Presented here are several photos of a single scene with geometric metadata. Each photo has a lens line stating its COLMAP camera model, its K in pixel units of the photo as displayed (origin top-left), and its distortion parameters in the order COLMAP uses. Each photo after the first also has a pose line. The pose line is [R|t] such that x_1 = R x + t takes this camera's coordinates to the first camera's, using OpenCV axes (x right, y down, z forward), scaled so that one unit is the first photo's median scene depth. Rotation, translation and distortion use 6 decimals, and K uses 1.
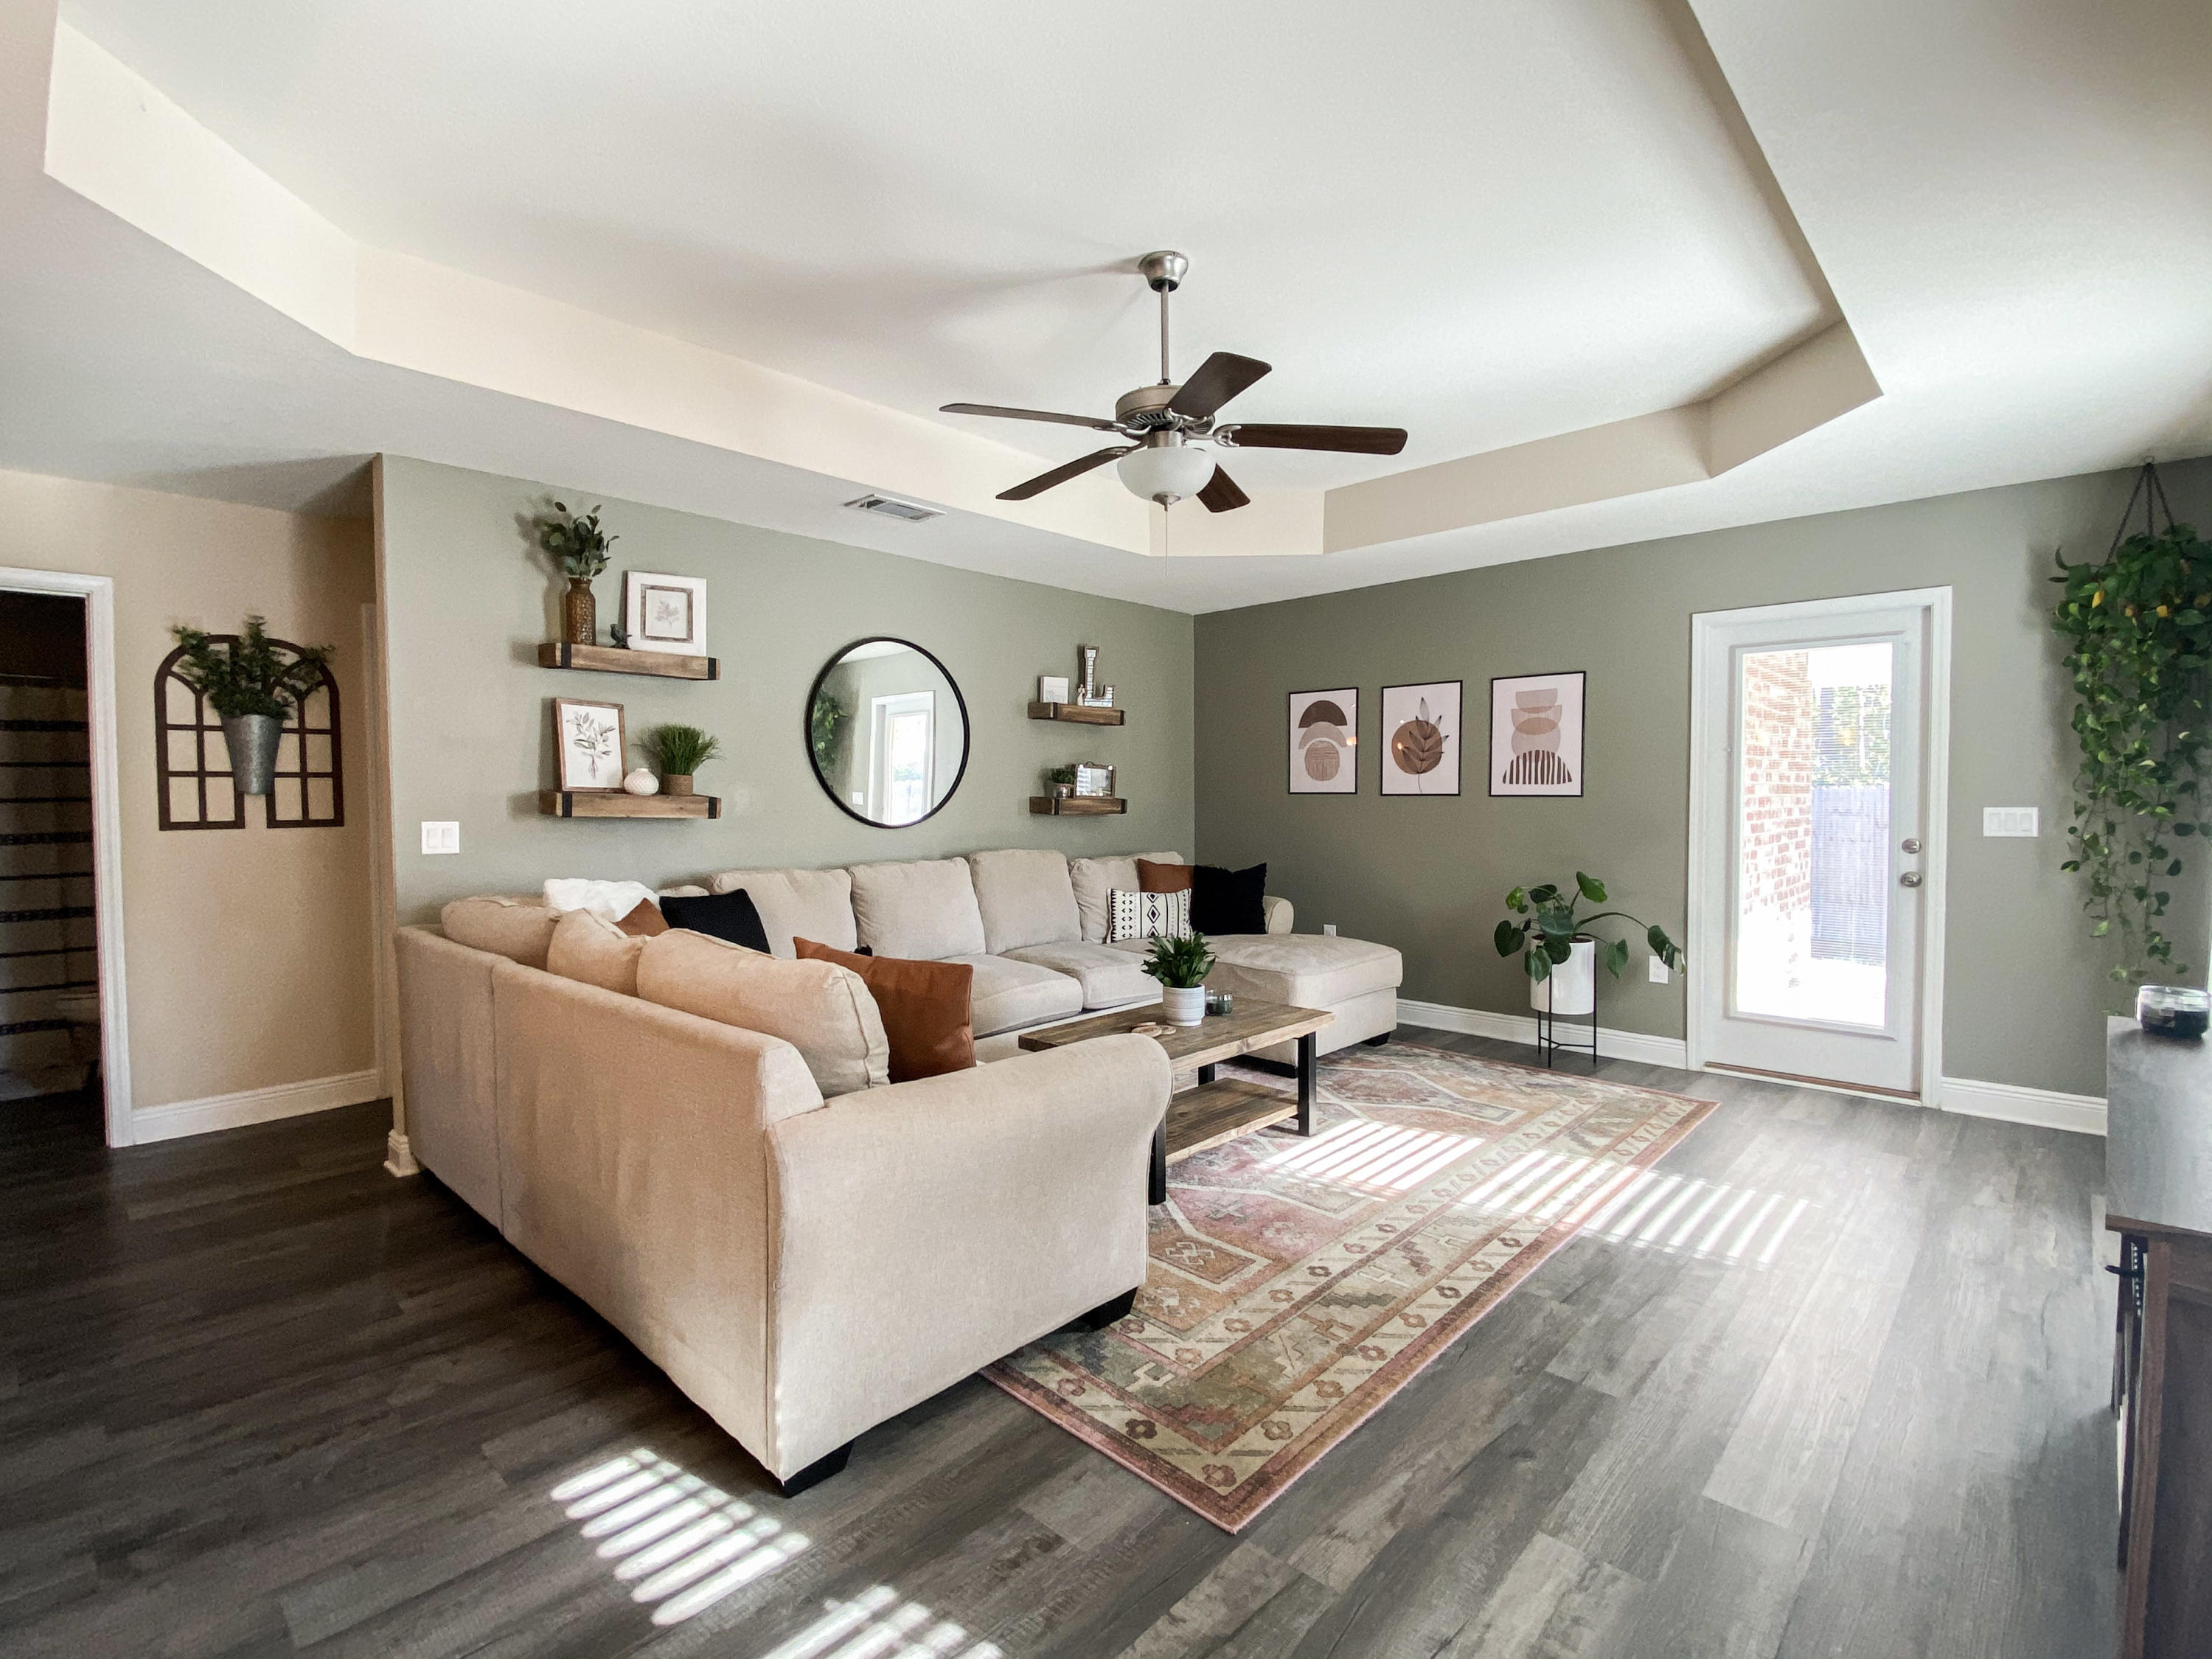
lens RADIAL K [[1021.2, 0, 1107.5], [0, 1021.2, 823.9], [0, 0, 1]] dist [-0.001372, -0.000286]
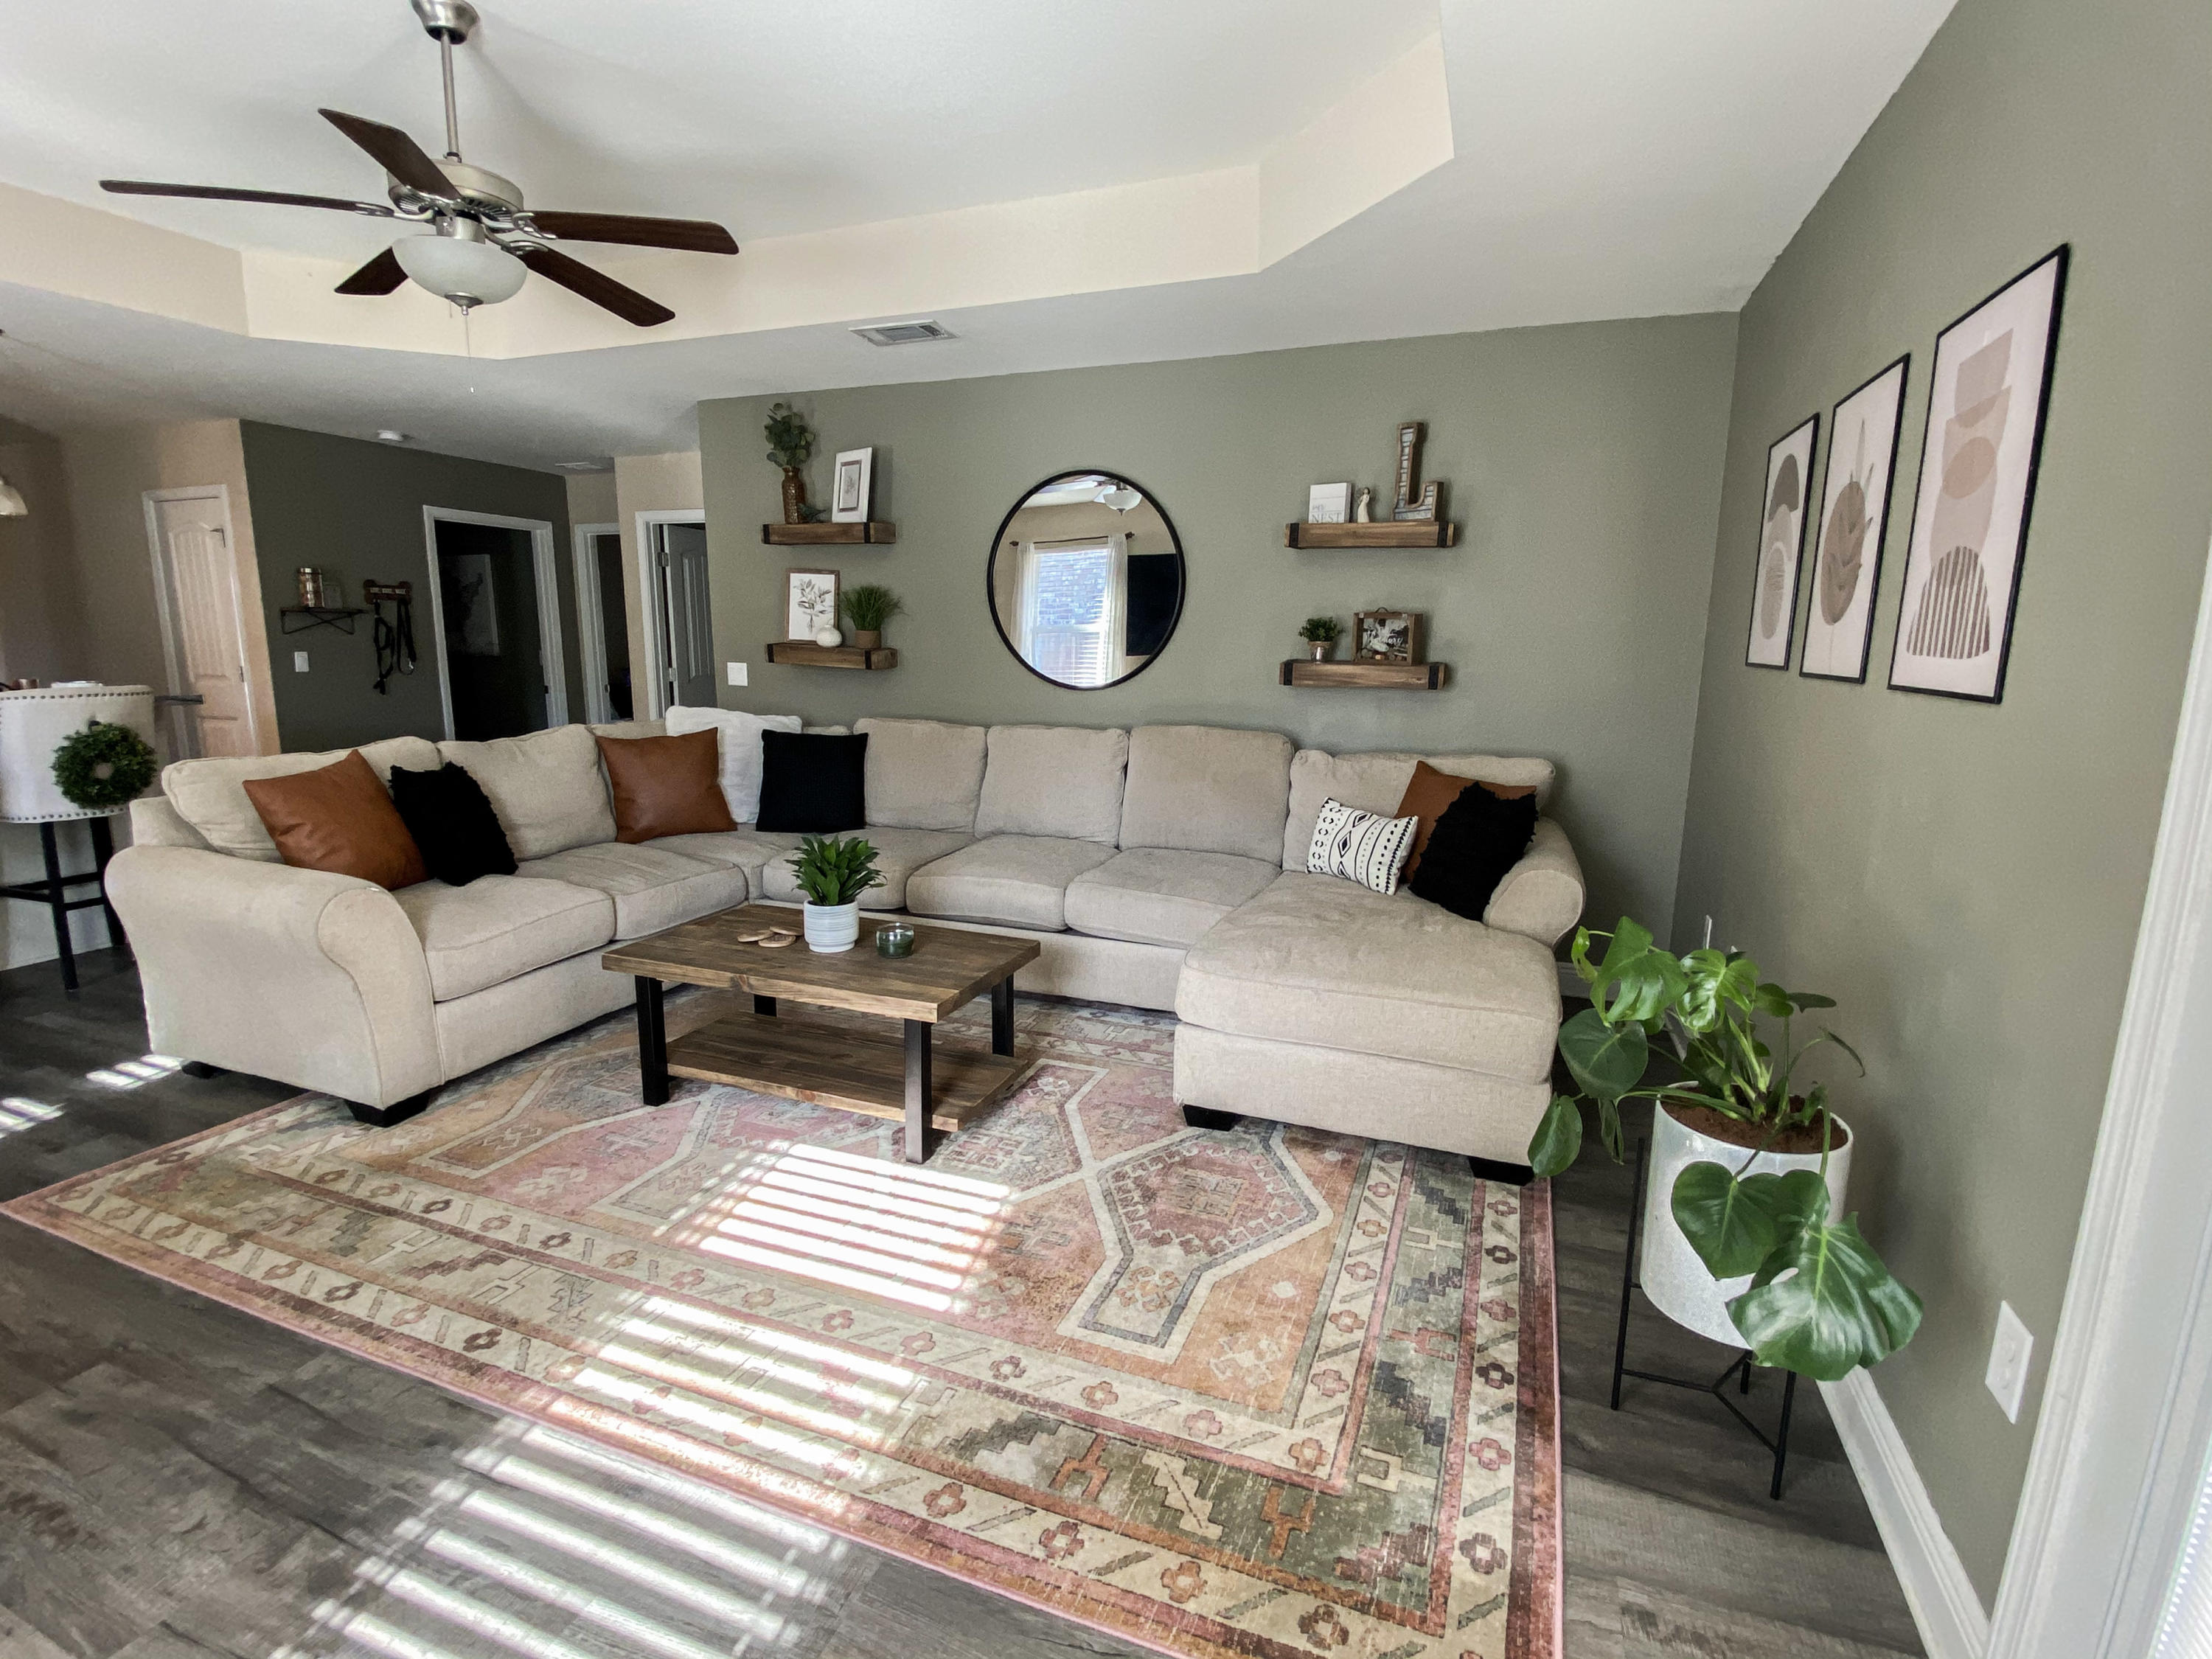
lens RADIAL K [[1036.8, 0, 1105.8], [0, 1036.8, 834.8], [0, 0, 1]] dist [0.012635, -0.019231]
pose [[0.385354, 0.176128, -0.905804, 0.916208], [-0.044023, 0.984007, 0.172605, -0.041141], [0.921718, -0.026637, 0.386945, 0.929803]]
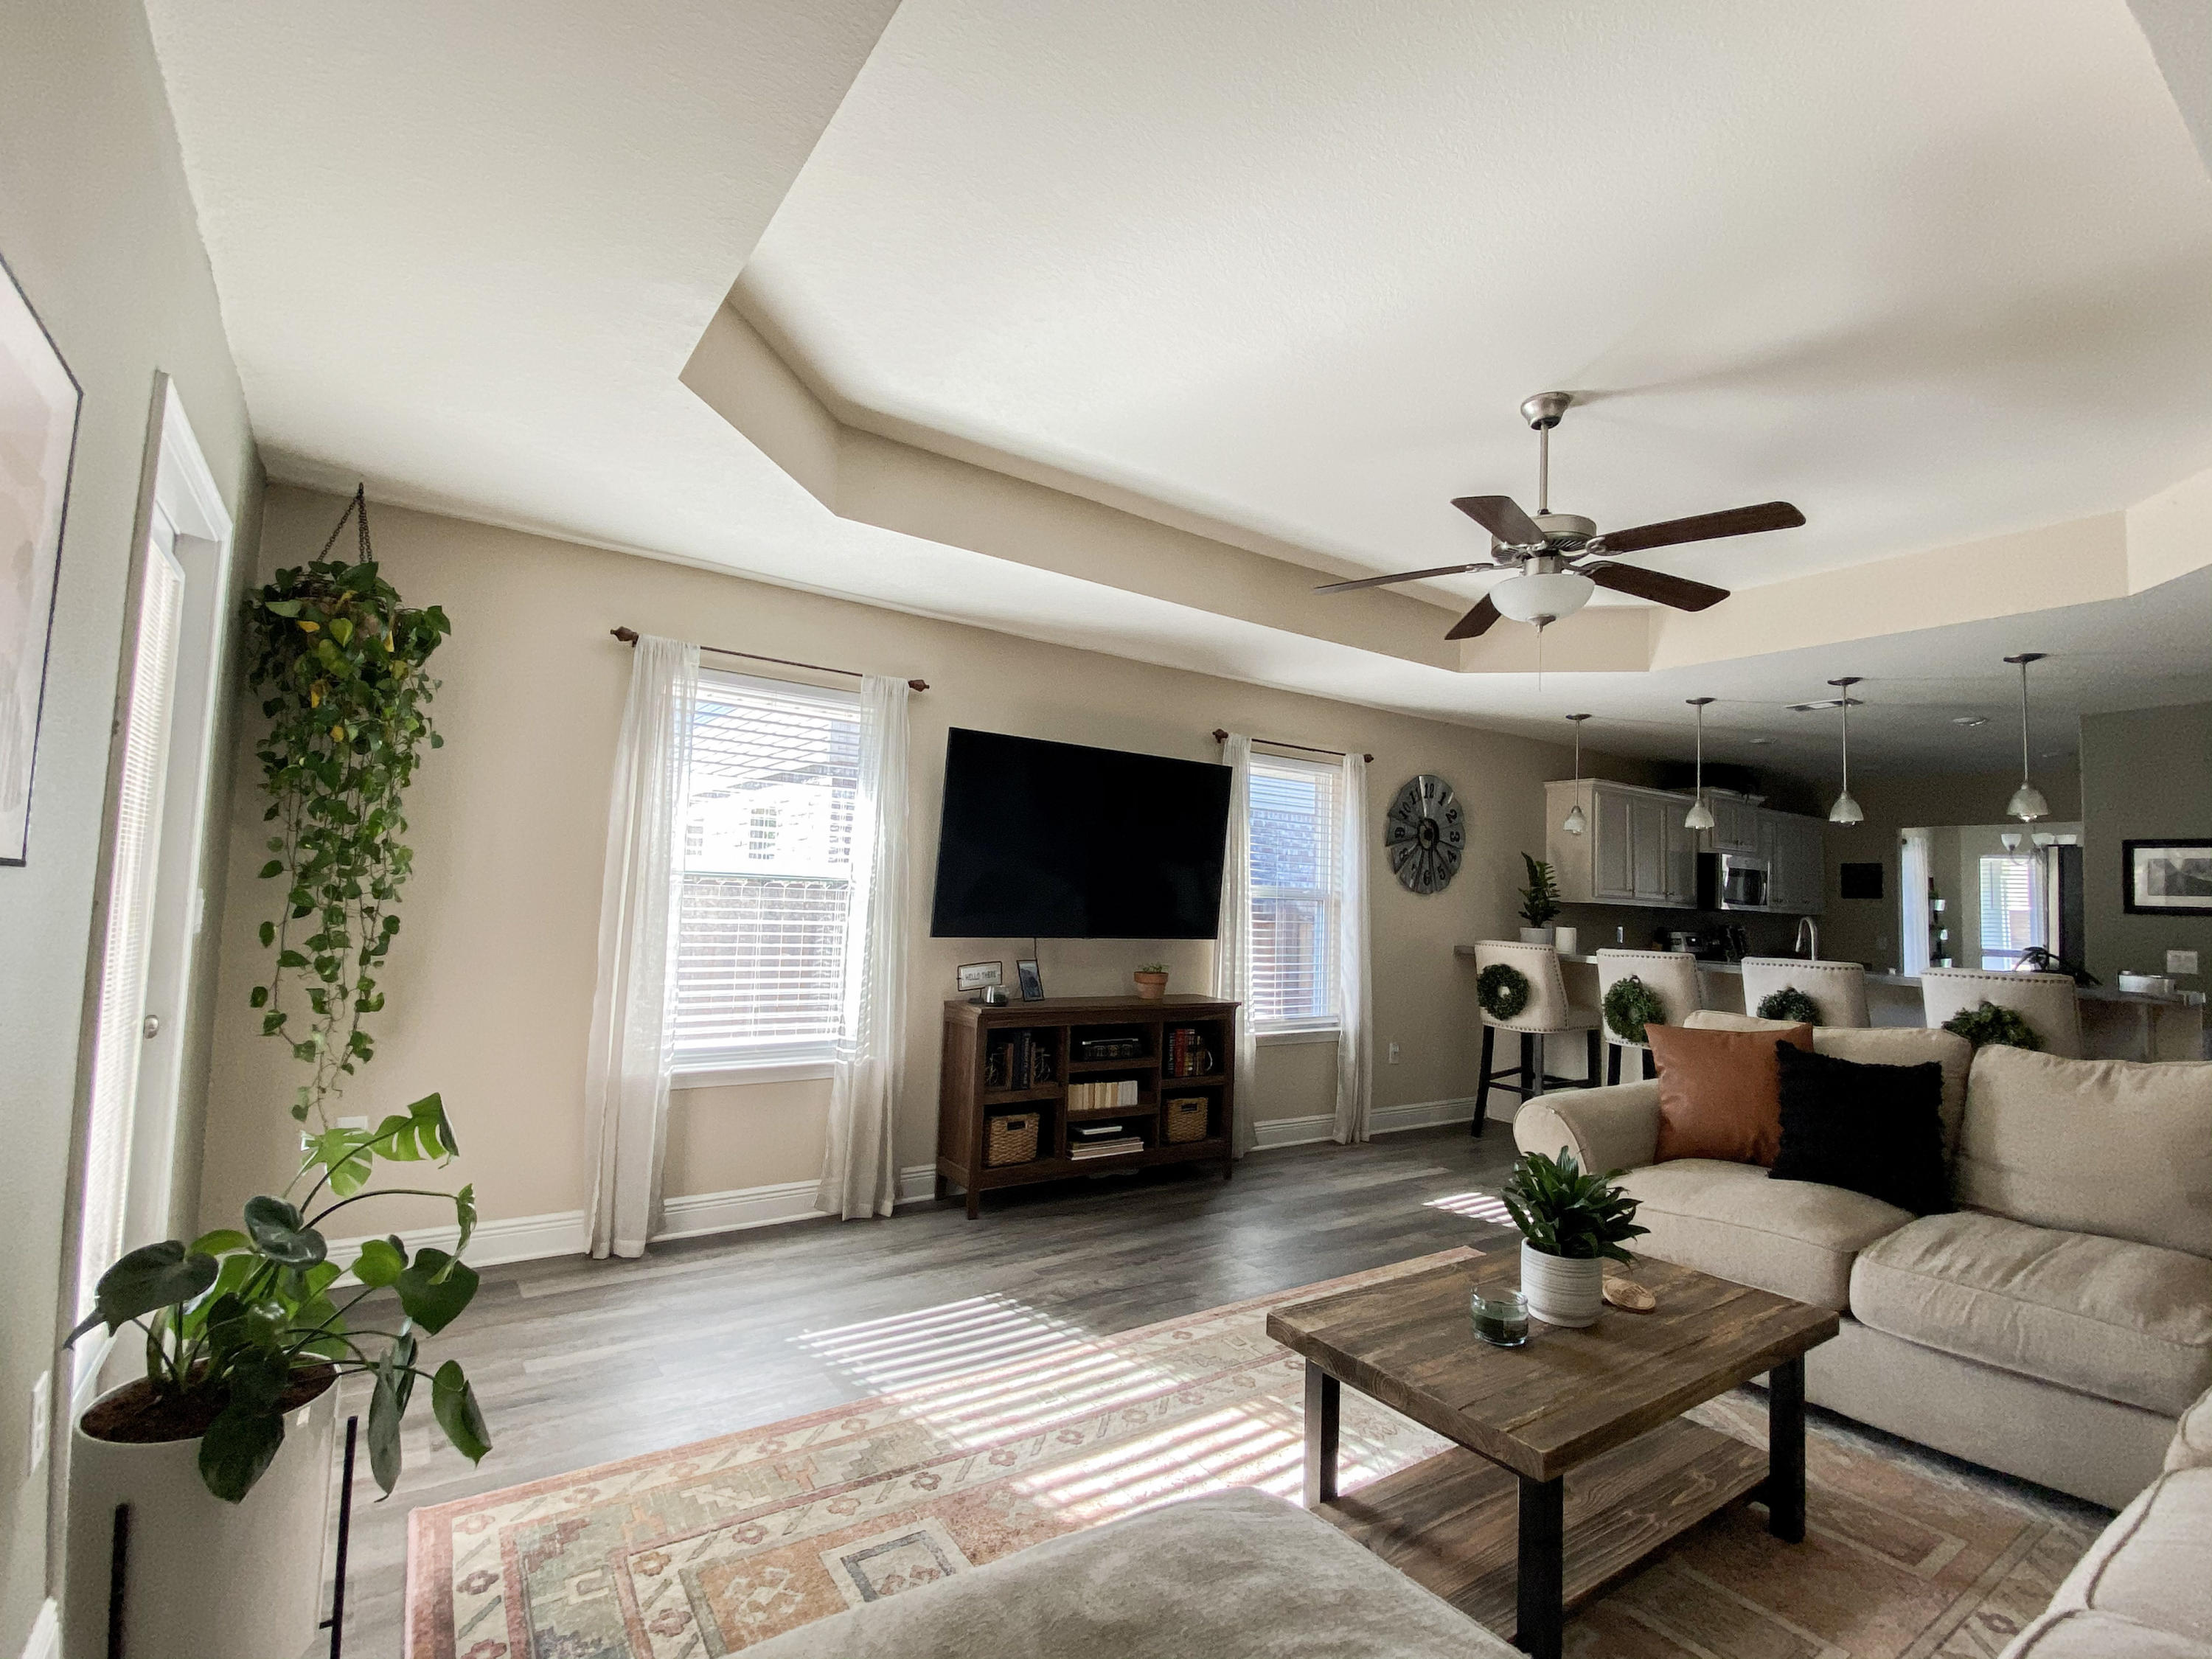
lens RADIAL K [[1036.8, 0, 1105.8], [0, 1036.8, 834.8], [0, 0, 1]] dist [0.012635, -0.019231]
pose [[-0.978108, -0.015690, 0.207507, 0.215963], [-0.021994, 0.999363, -0.028106, -0.051074], [-0.206934, -0.032054, -0.977830, 1.701437]]
